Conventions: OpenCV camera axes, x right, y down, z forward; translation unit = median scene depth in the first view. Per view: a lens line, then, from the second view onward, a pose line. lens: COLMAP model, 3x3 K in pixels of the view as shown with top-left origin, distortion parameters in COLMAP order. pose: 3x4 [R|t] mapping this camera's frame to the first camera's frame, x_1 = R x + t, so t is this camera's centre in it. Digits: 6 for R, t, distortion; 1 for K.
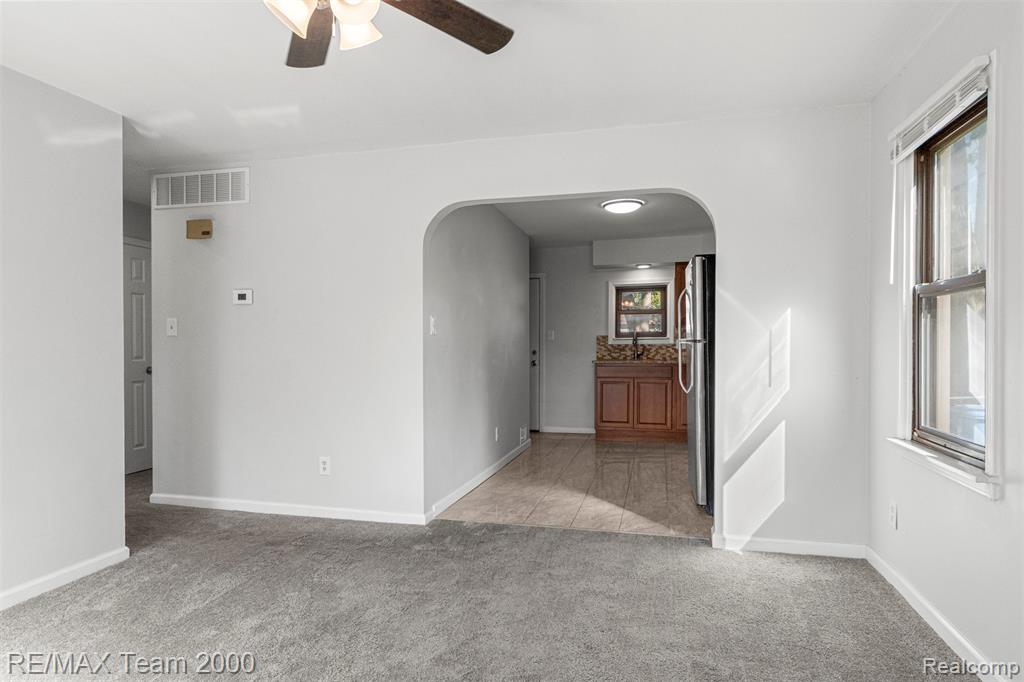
lens RADIAL K [[601.8, 0, 511.0], [0, 601.8, 350.4], [0, 0, 1]] dist [0.001793, -0.000073]
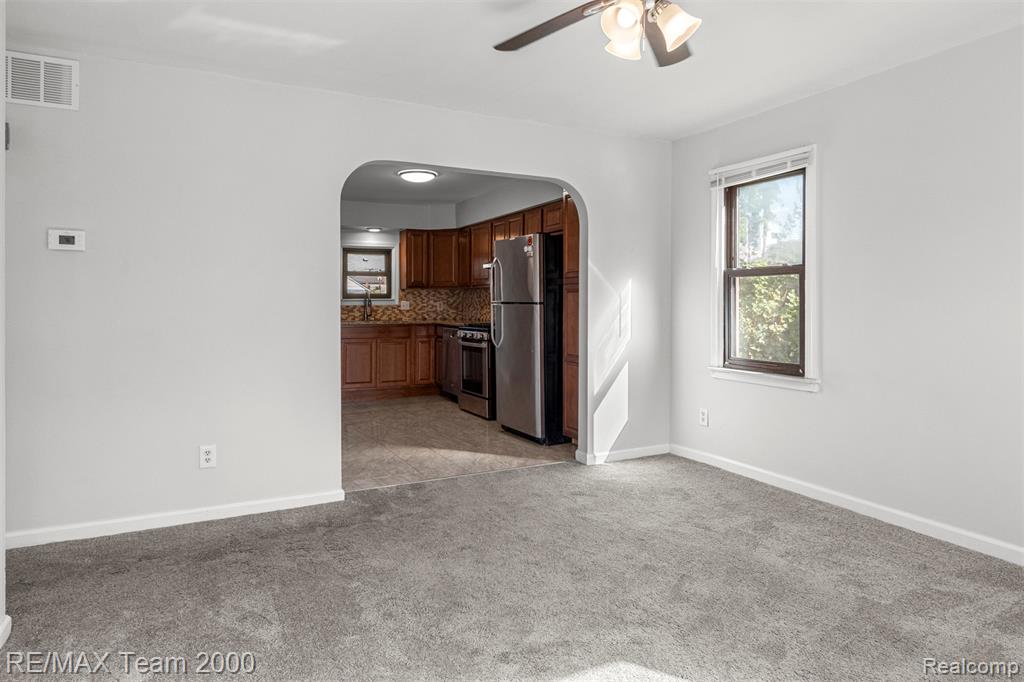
lens RADIAL K [[617.5, 0, 507.5], [0, 617.5, 307.5], [0, 0, 1]] dist [0.002685, -0.001971]
pose [[0.746331, -0.002293, 0.665571, -0.493388], [0.005730, 0.999979, -0.002981, -0.003511], [-0.665551, 0.006038, 0.746328, 0.096052]]
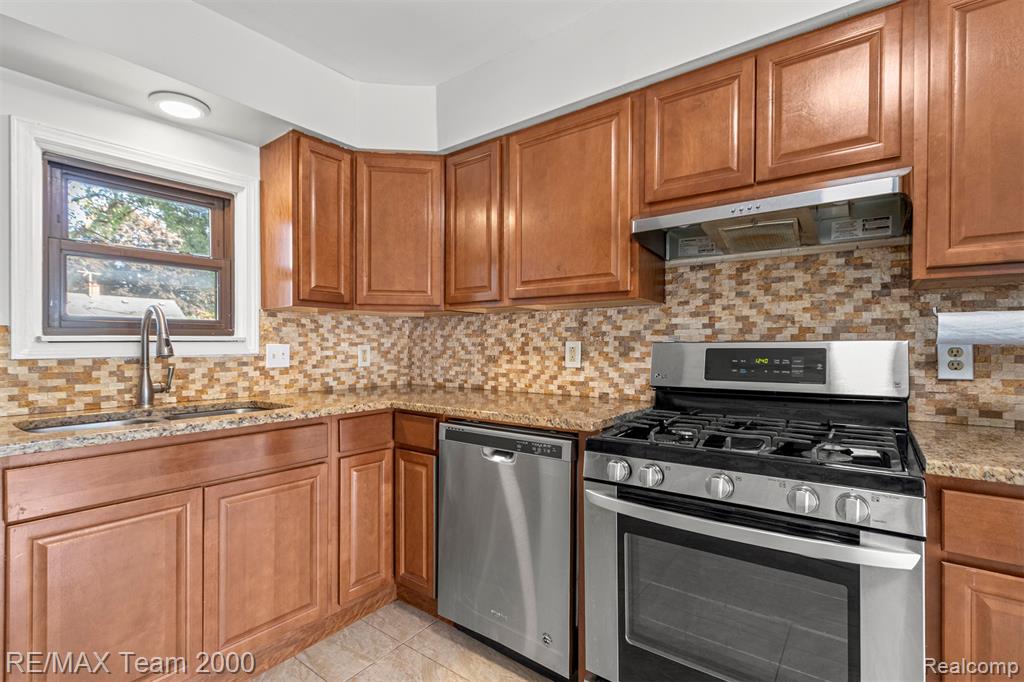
lens RADIAL K [[476.4, 0, 508.2], [0, 476.4, 349.3], [0, 0, 1]] dist [0.001065, 0.000076]
pose [[0.380591, -0.003362, 0.924737, 0.086656], [0.011608, 0.999932, -0.001142, -0.019299], [-0.924671, 0.011169, 0.380604, 1.179069]]
